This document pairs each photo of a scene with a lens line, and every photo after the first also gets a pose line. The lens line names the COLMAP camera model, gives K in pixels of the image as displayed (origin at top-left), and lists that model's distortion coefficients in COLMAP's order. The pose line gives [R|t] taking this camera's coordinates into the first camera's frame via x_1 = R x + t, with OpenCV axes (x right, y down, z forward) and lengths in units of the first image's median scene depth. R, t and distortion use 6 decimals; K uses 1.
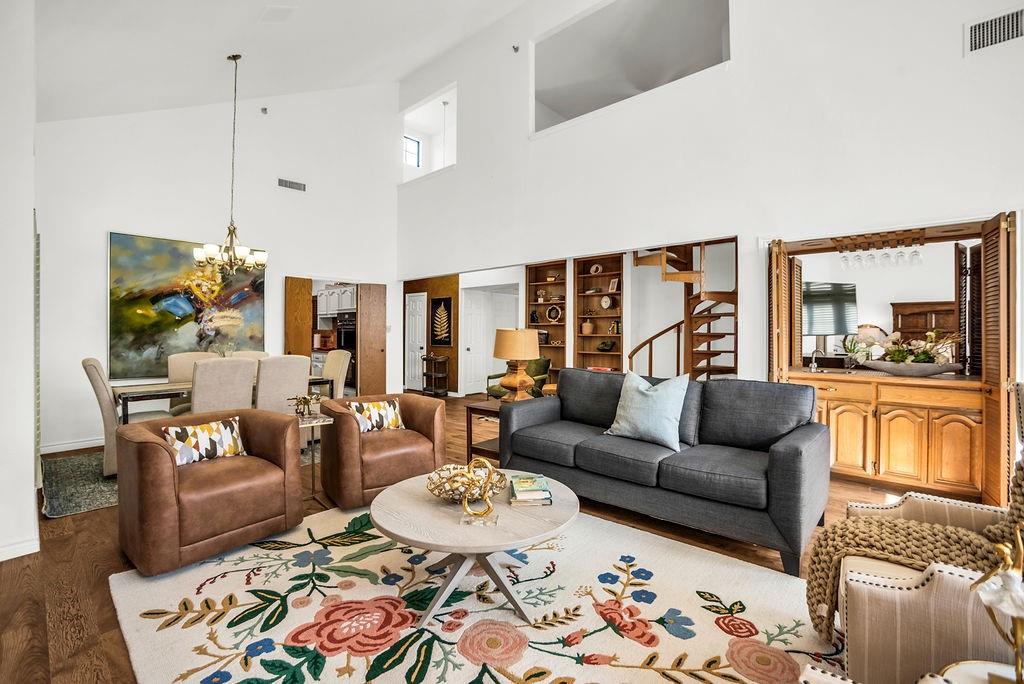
lens RADIAL K [[447.0, 0, 507.0], [0, 447.0, 326.0], [0, 0, 1]] dist [-0.041469, 0.006260]
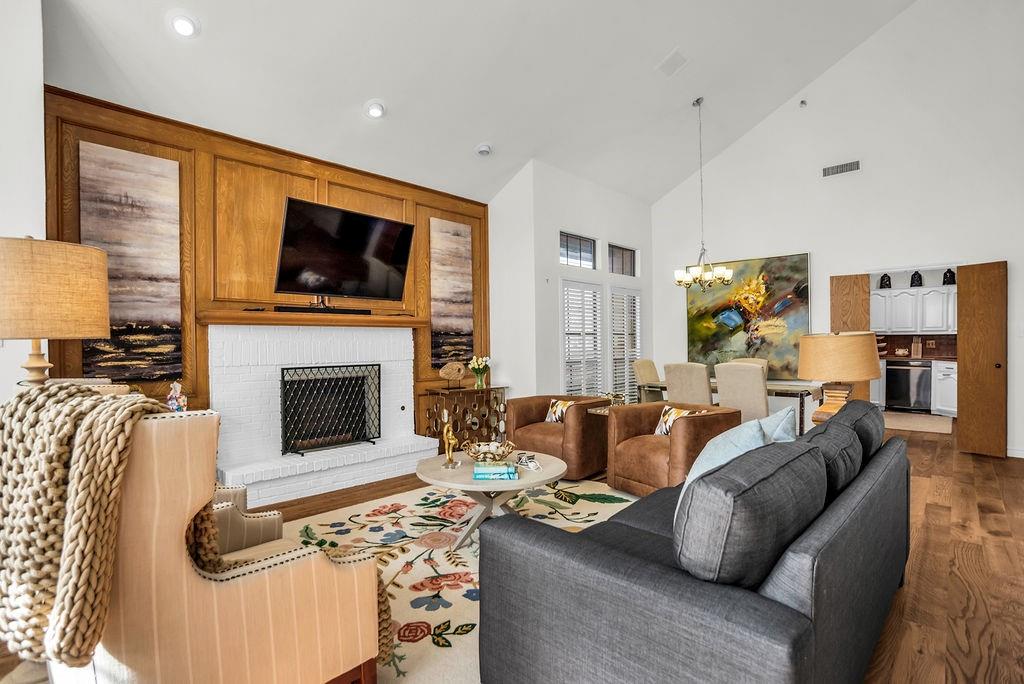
lens RADIAL K [[495.7, 0, 508.5], [0, 495.7, 350.2], [0, 0, 1]] dist [-0.044777, 0.010126]
pose [[-0.019802, 0.015360, -0.999686, 0.582524], [0.026565, 0.999537, 0.014831, 0.004351], [0.999451, -0.026263, -0.020201, 0.440323]]
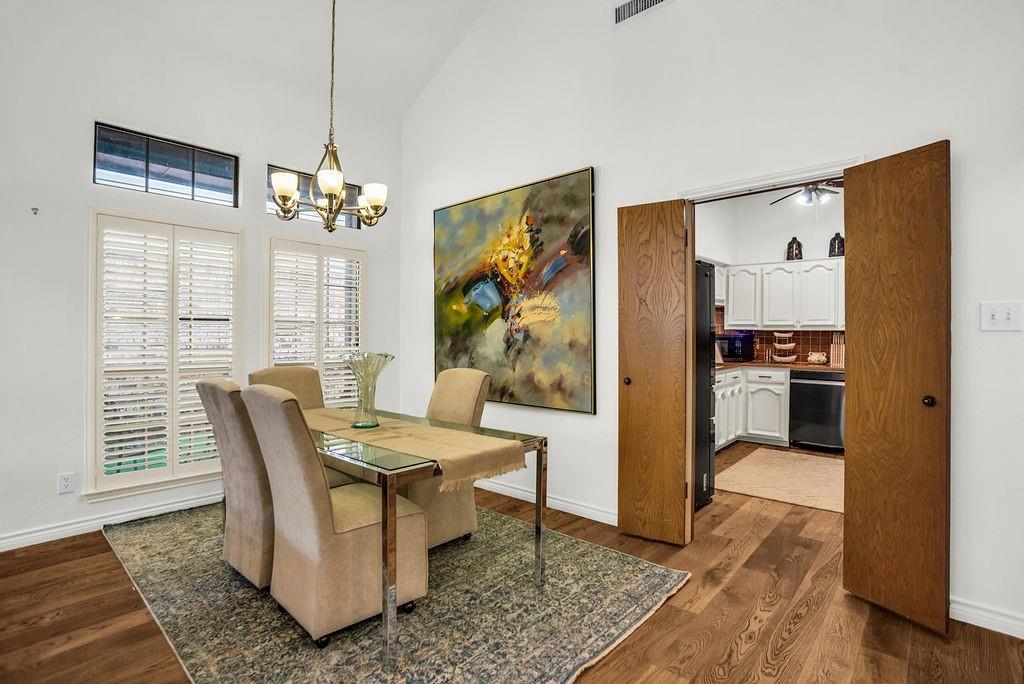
lens RADIAL K [[495.7, 0, 513.7], [0, 495.7, 339.5], [0, 0, 1]] dist [-0.044777, 0.010126]
pose [[0.009703, -0.001465, -0.999952, -0.002973], [0.014744, 0.999890, -0.001322, 0.022872], [0.999844, -0.014730, 0.009724, 1.055018]]
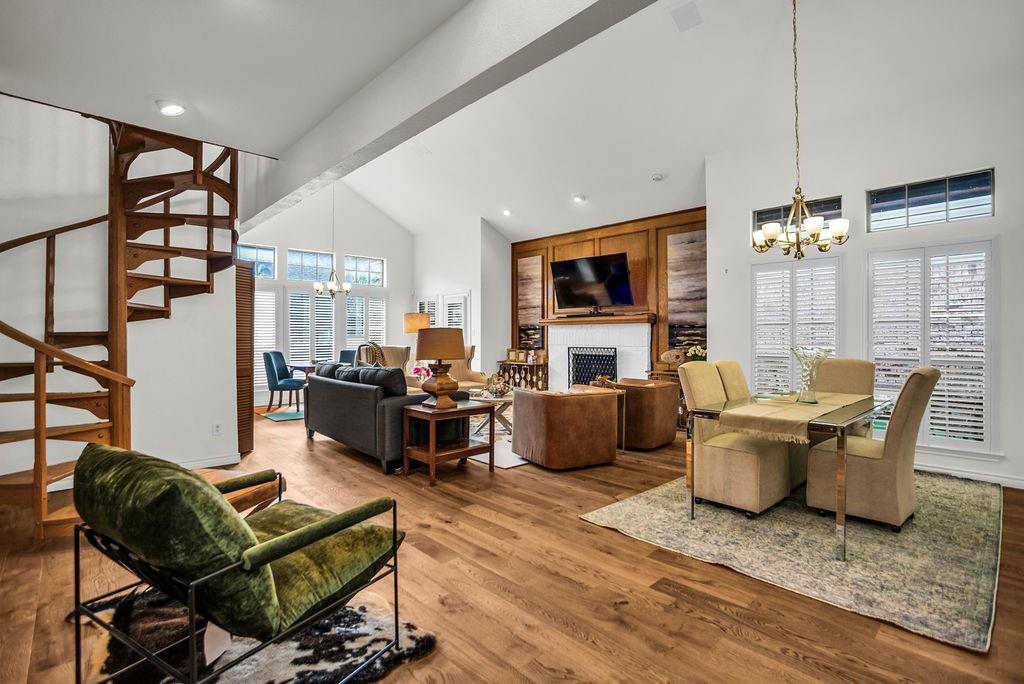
lens RADIAL K [[495.7, 0, 522.5], [0, 495.7, 328.4], [0, 0, 1]] dist [-0.044777, 0.010126]
pose [[-0.997936, 0.000236, 0.064210, -0.176777], [-0.002098, 0.999339, -0.036285, 0.034420], [-0.064176, -0.036345, -0.997277, 1.632386]]
